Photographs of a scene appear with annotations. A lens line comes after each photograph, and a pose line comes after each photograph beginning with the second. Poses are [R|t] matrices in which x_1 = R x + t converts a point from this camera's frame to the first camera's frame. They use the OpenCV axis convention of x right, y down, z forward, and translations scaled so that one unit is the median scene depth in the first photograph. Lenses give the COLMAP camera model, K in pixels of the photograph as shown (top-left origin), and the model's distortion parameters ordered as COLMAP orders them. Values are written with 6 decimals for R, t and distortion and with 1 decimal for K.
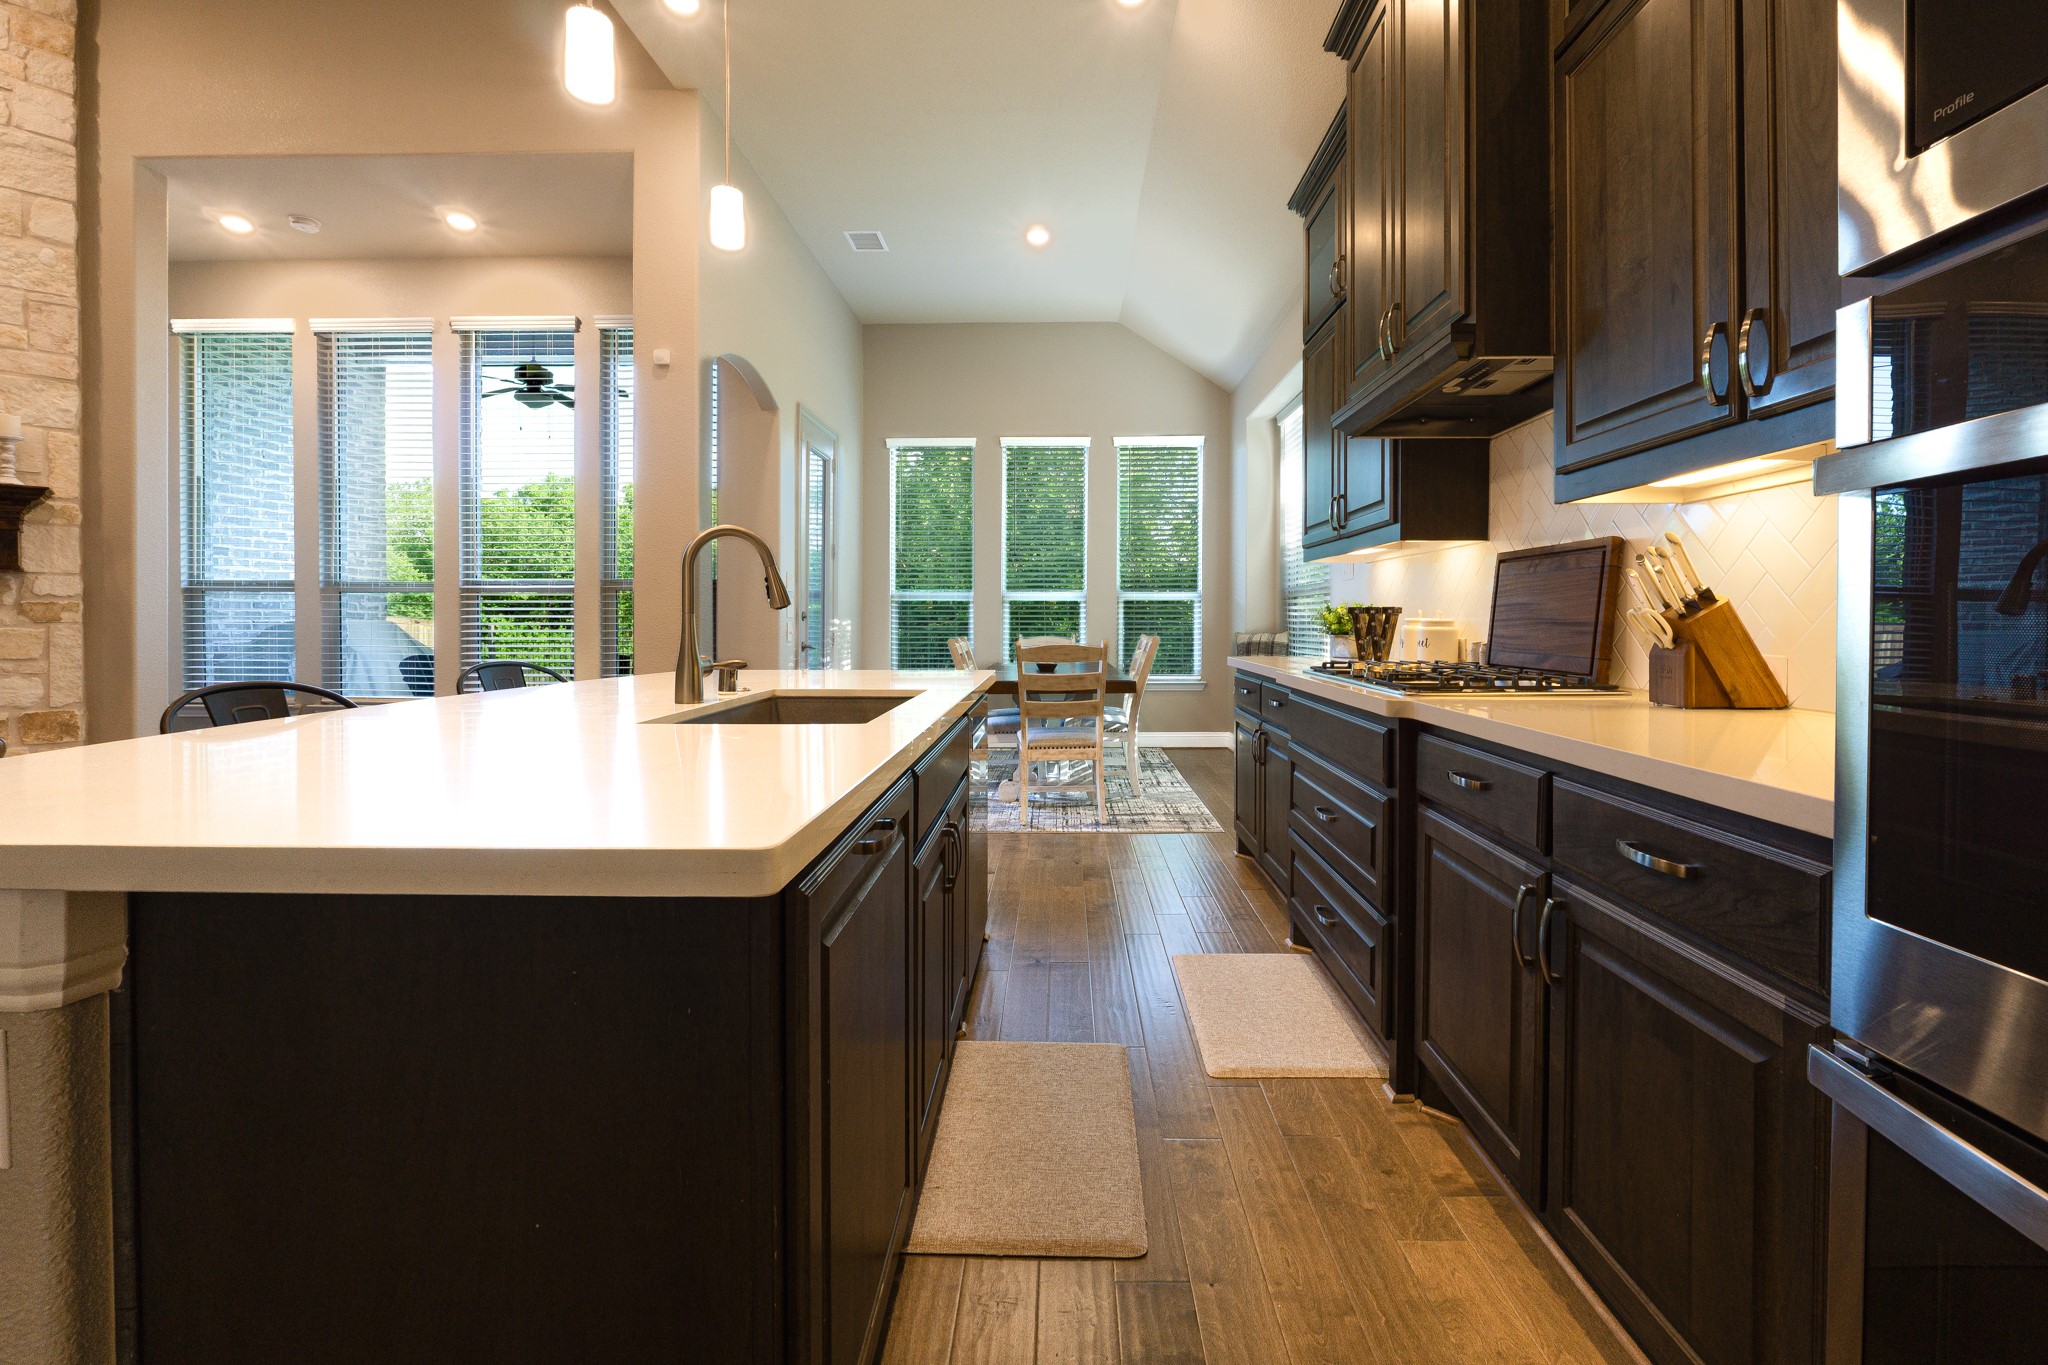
lens RADIAL K [[889.9, 0, 1029.7], [0, 889.9, 631.3], [0, 0, 1]] dist [-0.001209, -0.000042]
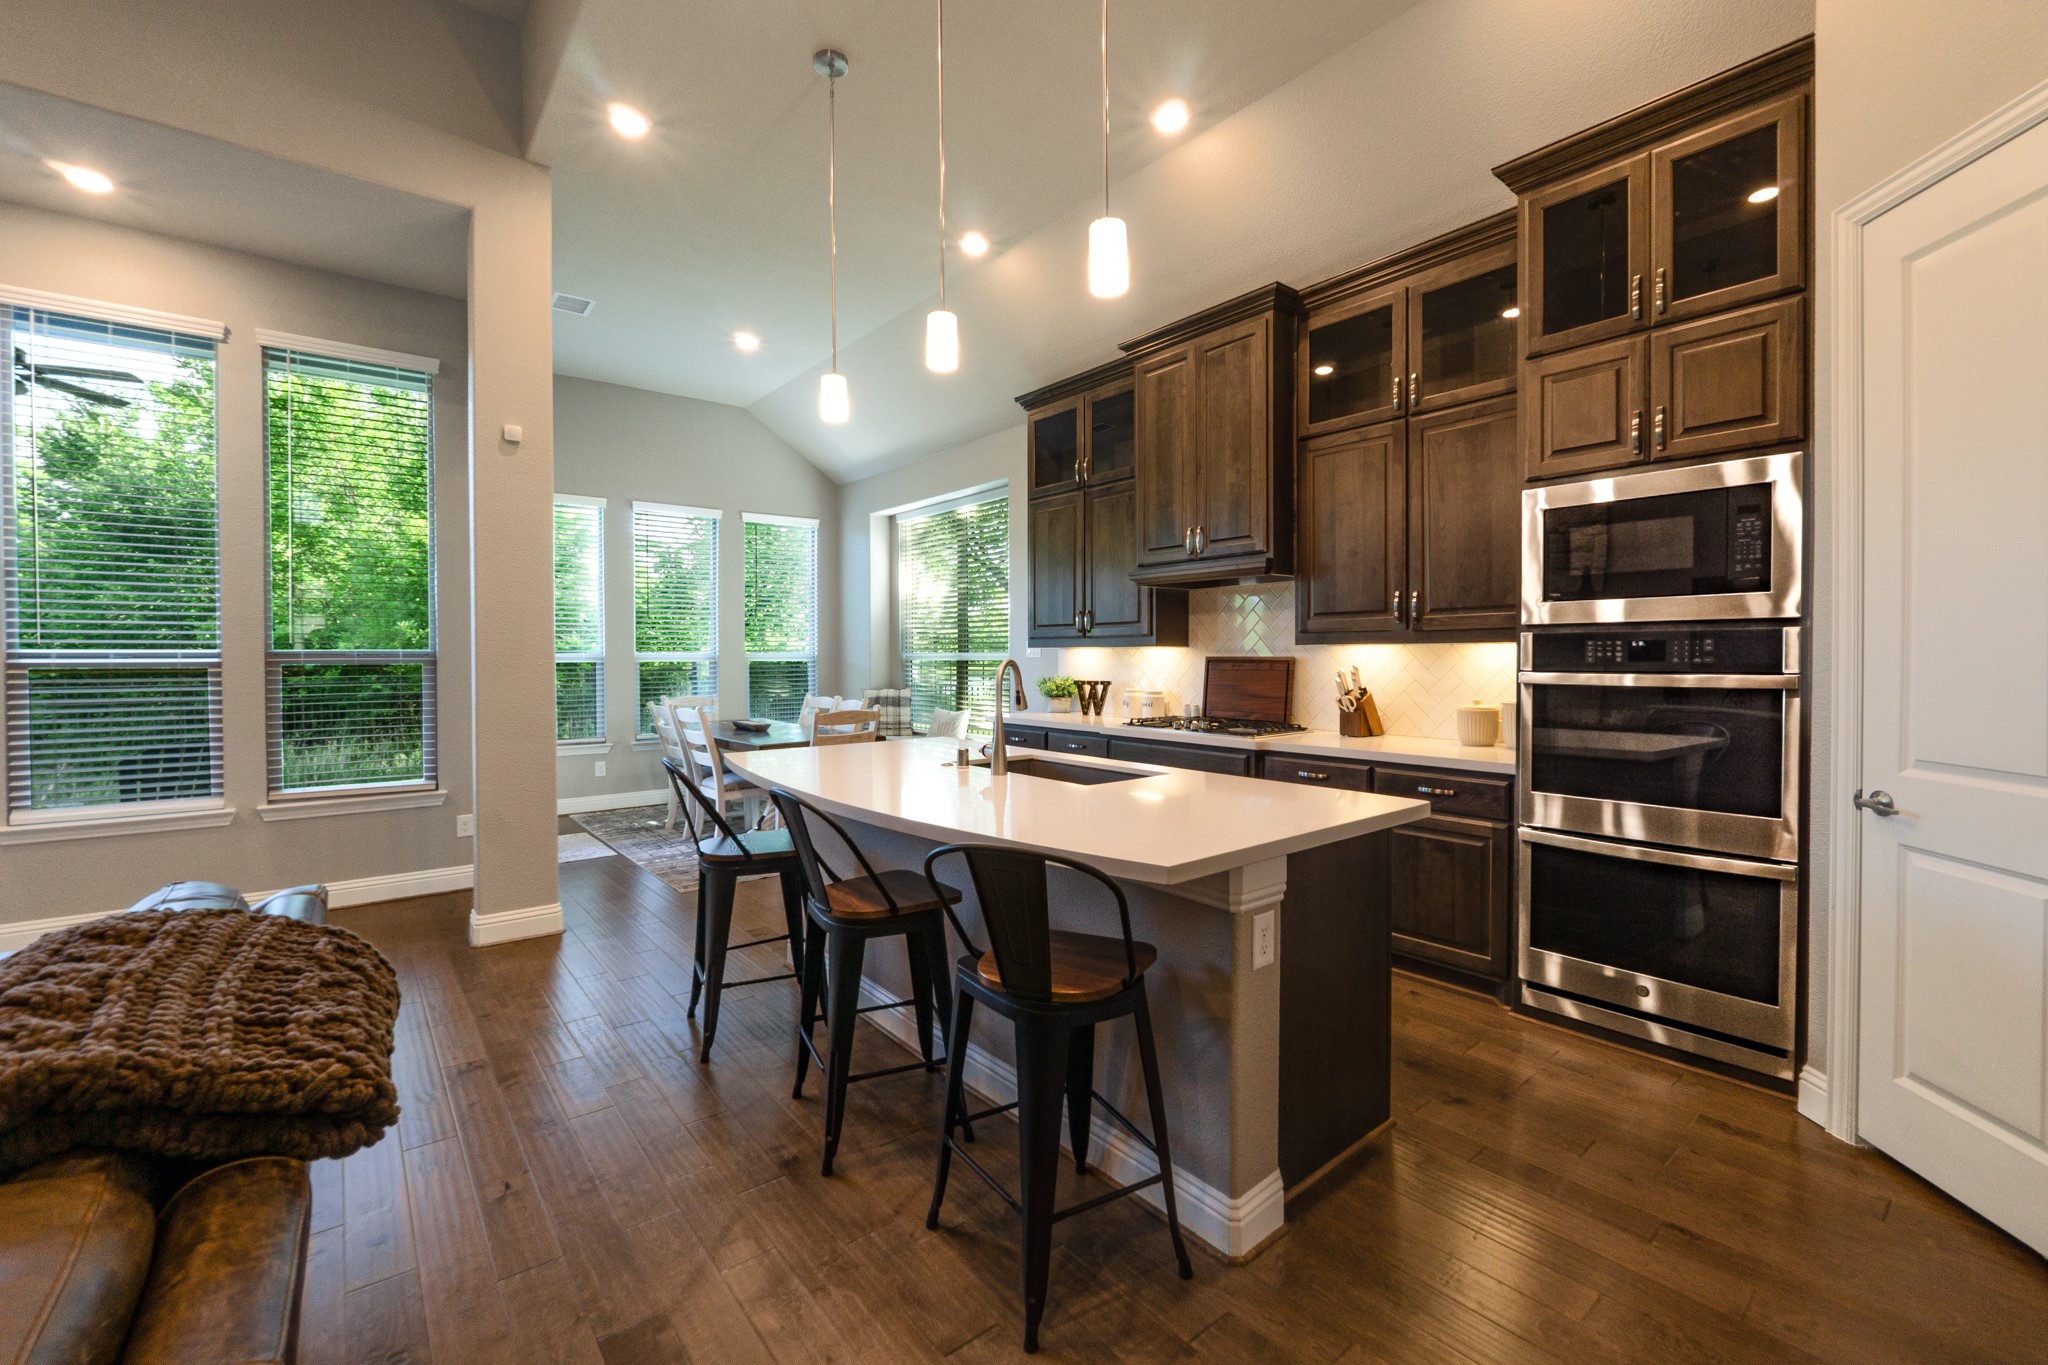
lens RADIAL K [[877.0, 0, 1024.0], [0, 877.0, 682.5], [0, 0, 1]] dist [0.000078, 0.000162]
pose [[0.764303, -0.022082, 0.644479, -1.138036], [0.010880, 0.999713, 0.021351, -0.094365], [-0.644765, -0.009307, 0.764324, -0.175903]]
